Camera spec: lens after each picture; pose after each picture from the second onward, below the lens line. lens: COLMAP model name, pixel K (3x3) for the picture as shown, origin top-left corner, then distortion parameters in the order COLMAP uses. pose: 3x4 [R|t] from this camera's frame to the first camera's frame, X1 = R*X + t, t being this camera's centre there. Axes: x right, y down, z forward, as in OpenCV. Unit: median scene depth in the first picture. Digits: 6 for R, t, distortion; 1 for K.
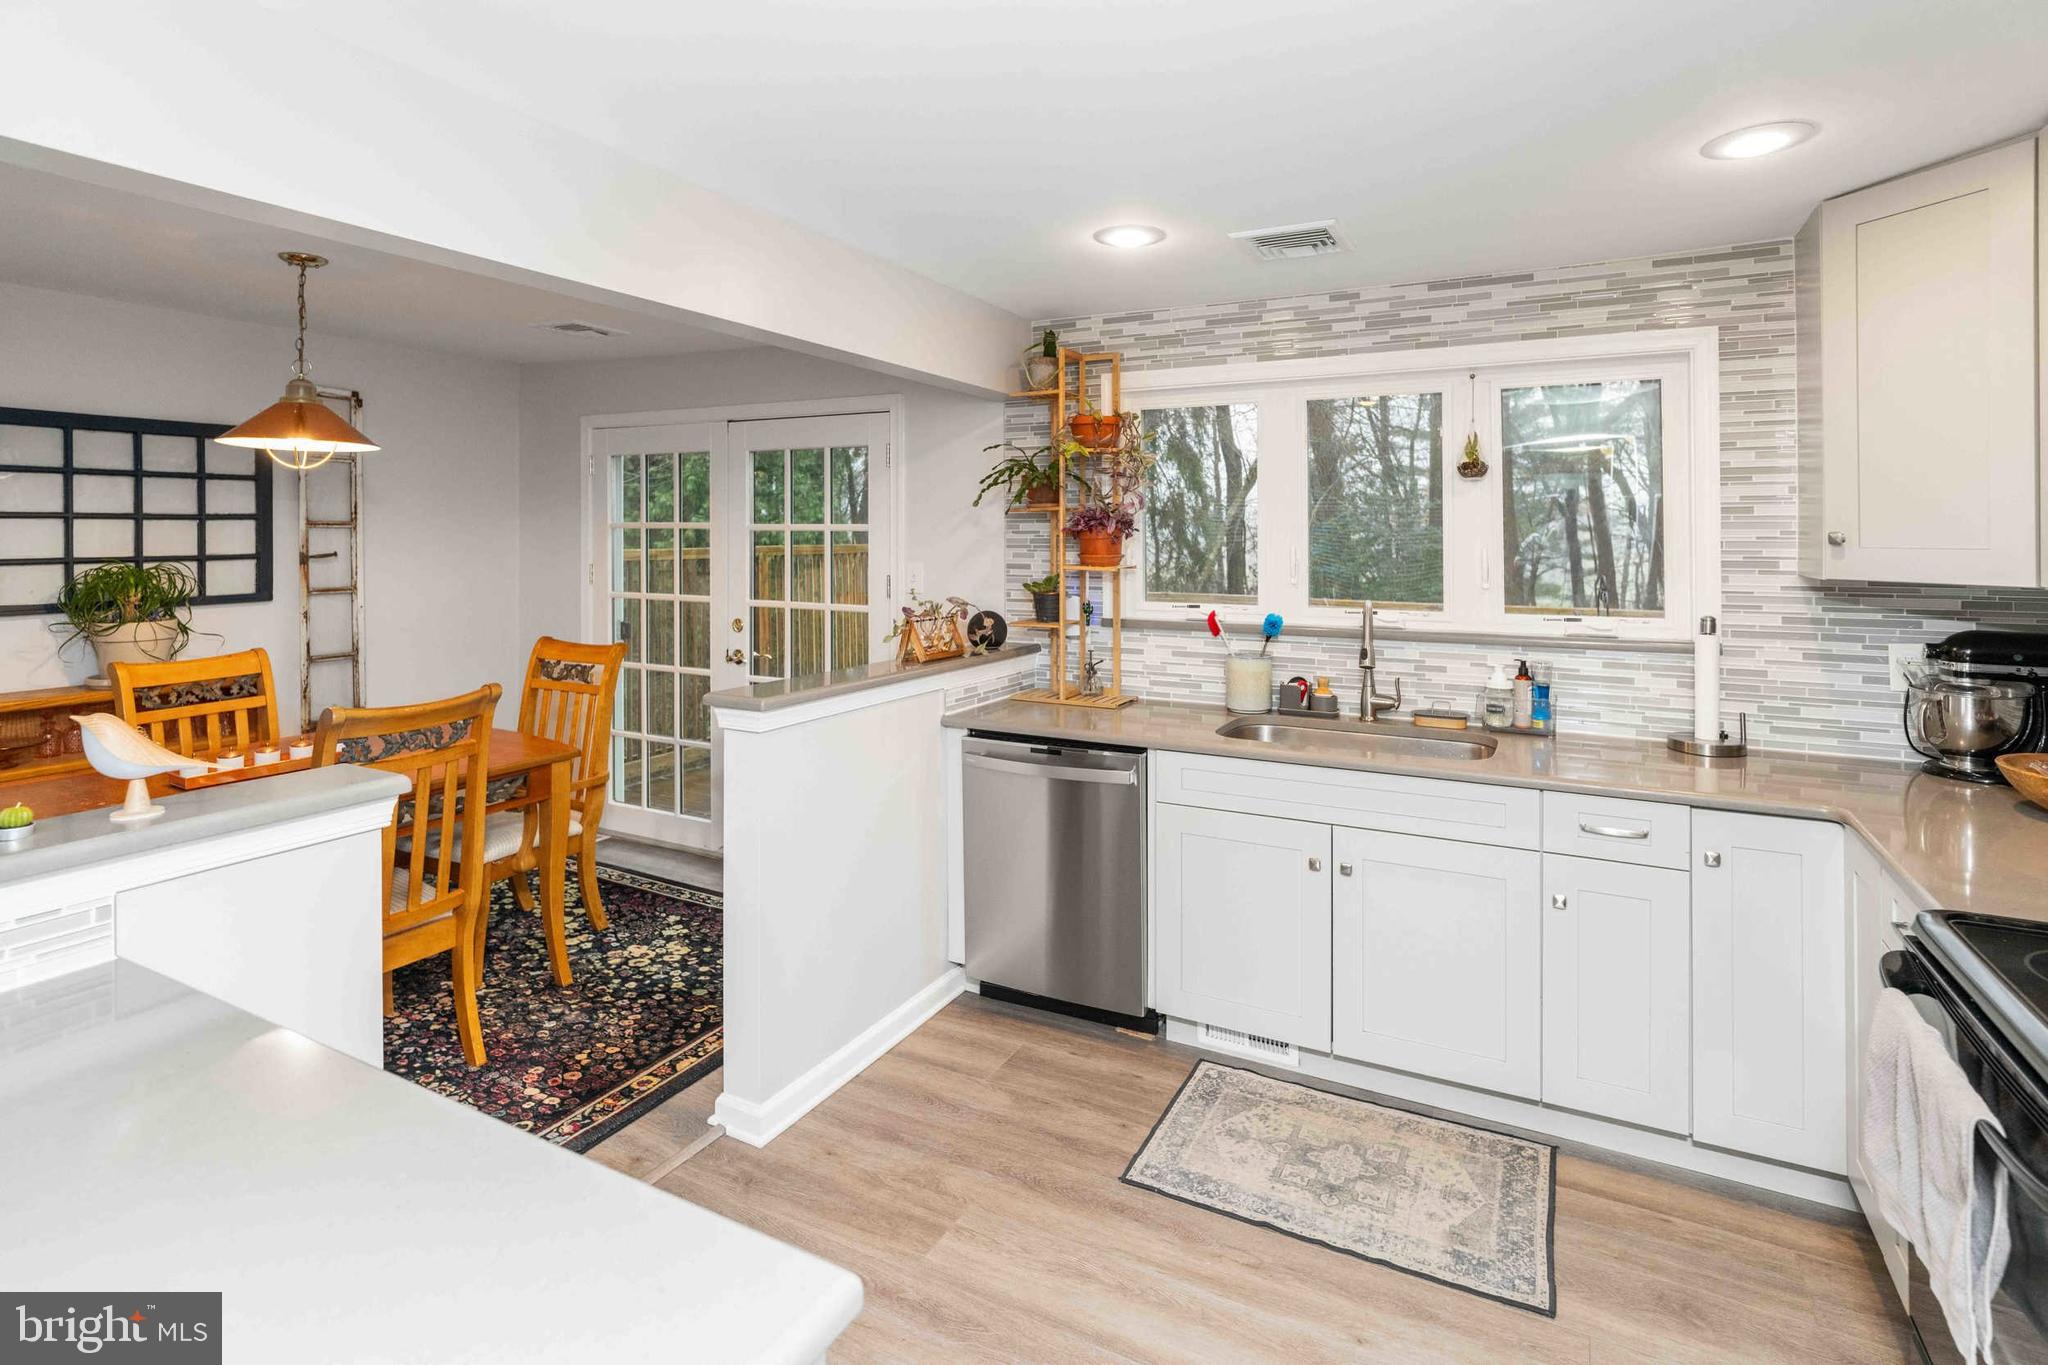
lens RADIAL K [[999.8, 0, 1024.0], [0, 999.8, 682.5], [0, 0, 1]] dist [-0.002066, 0.000621]
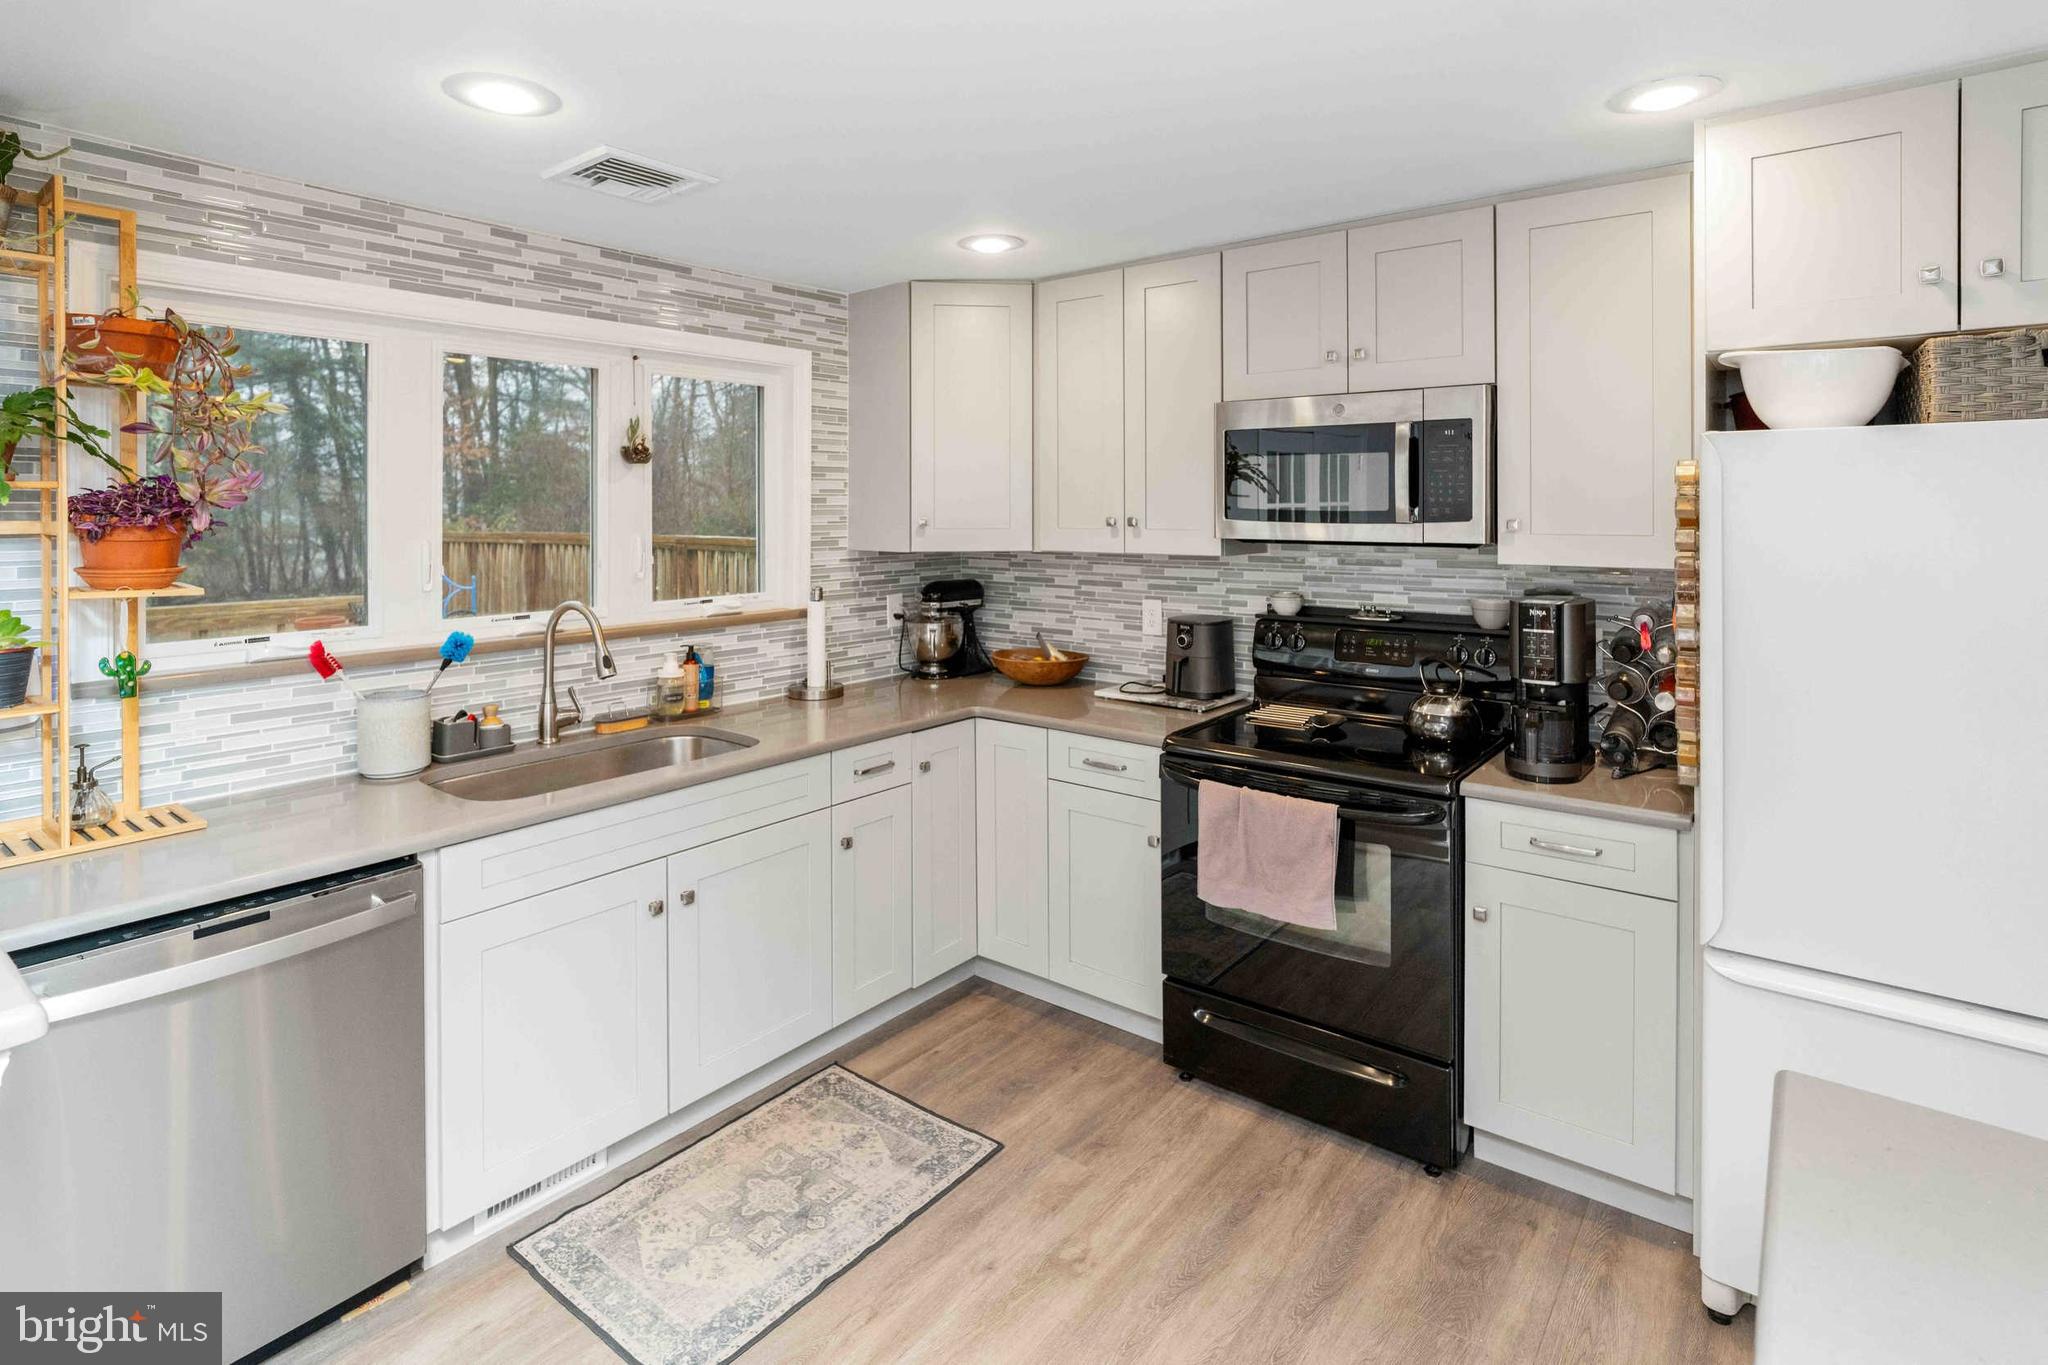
lens RADIAL K [[1075.6, 0, 982.7], [0, 1075.6, 642.7], [0, 0, 1]] dist [0.003358, 0.000942]
pose [[0.167012, -0.129585, 0.977402, -0.537446], [0.143686, 0.983941, 0.105900, -0.101185], [-0.975429, 0.122752, 0.182949, 0.527272]]
